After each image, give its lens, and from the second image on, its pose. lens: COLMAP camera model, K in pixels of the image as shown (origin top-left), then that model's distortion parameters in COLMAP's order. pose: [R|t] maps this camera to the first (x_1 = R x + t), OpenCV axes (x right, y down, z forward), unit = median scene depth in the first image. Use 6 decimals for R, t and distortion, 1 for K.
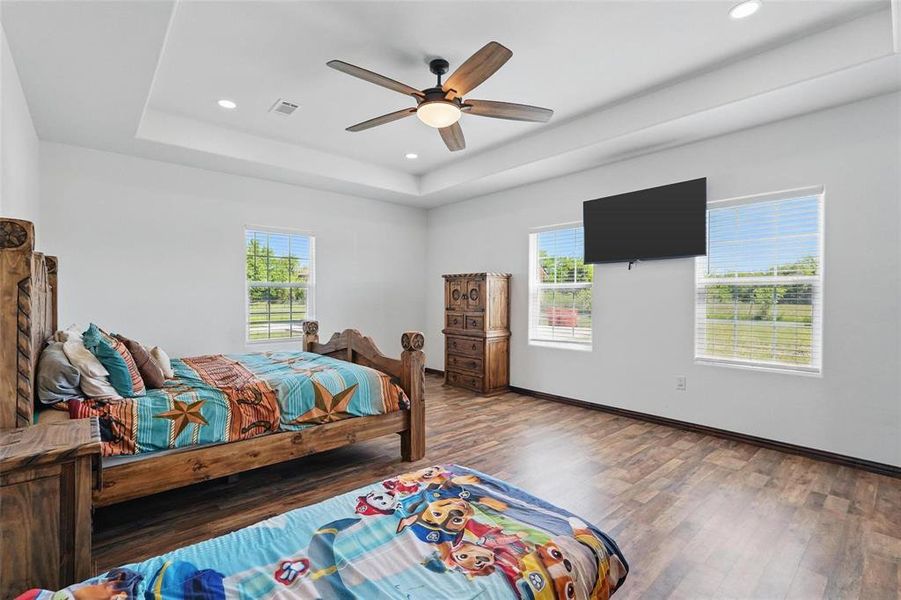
lens RADIAL K [[401.3, 0, 452.4], [0, 401.3, 298.2], [0, 0, 1]] dist [-0.030436, 0.000097]
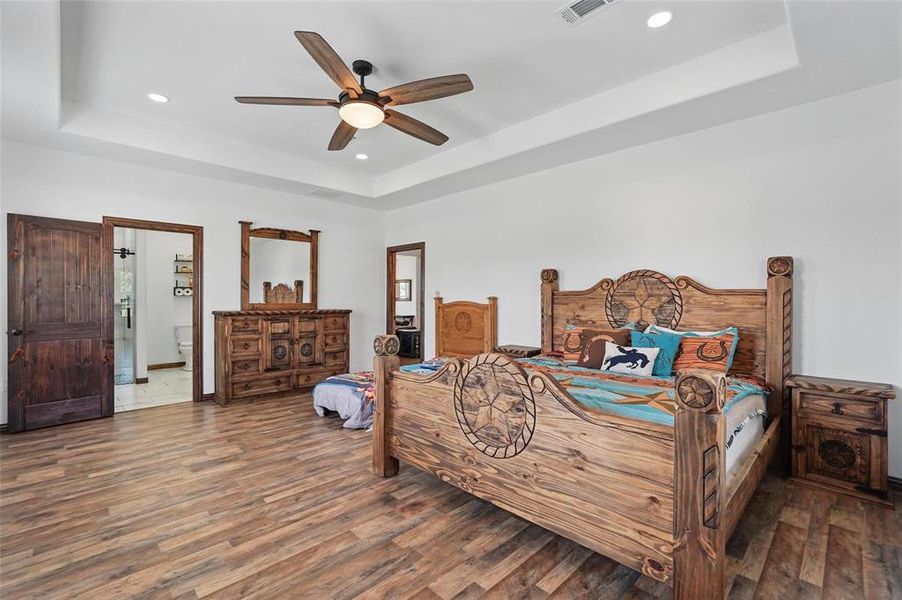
lens RADIAL K [[405.7, 0, 448.2], [0, 405.7, 305.9], [0, 0, 1]] dist [-0.001934, 0.000201]
pose [[-0.999316, -0.005953, -0.036493, -0.172594], [-0.006685, 0.999778, 0.019981, -0.001745], [0.036366, 0.020212, -0.999134, 1.620229]]
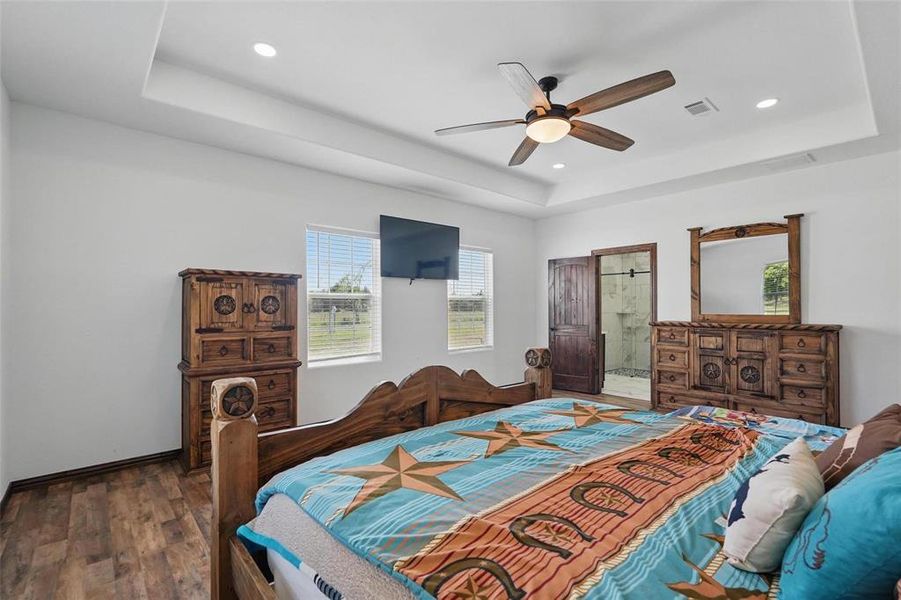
lens RADIAL K [[405.2, 0, 447.7], [0, 405.2, 305.9], [0, 0, 1]] dist [-0.001934, 0.000201]
pose [[0.013785, 0.002300, 0.999902, -0.860560], [0.006089, 0.999979, -0.002384, -0.006306], [-0.999886, 0.006121, 0.013771, 0.990119]]
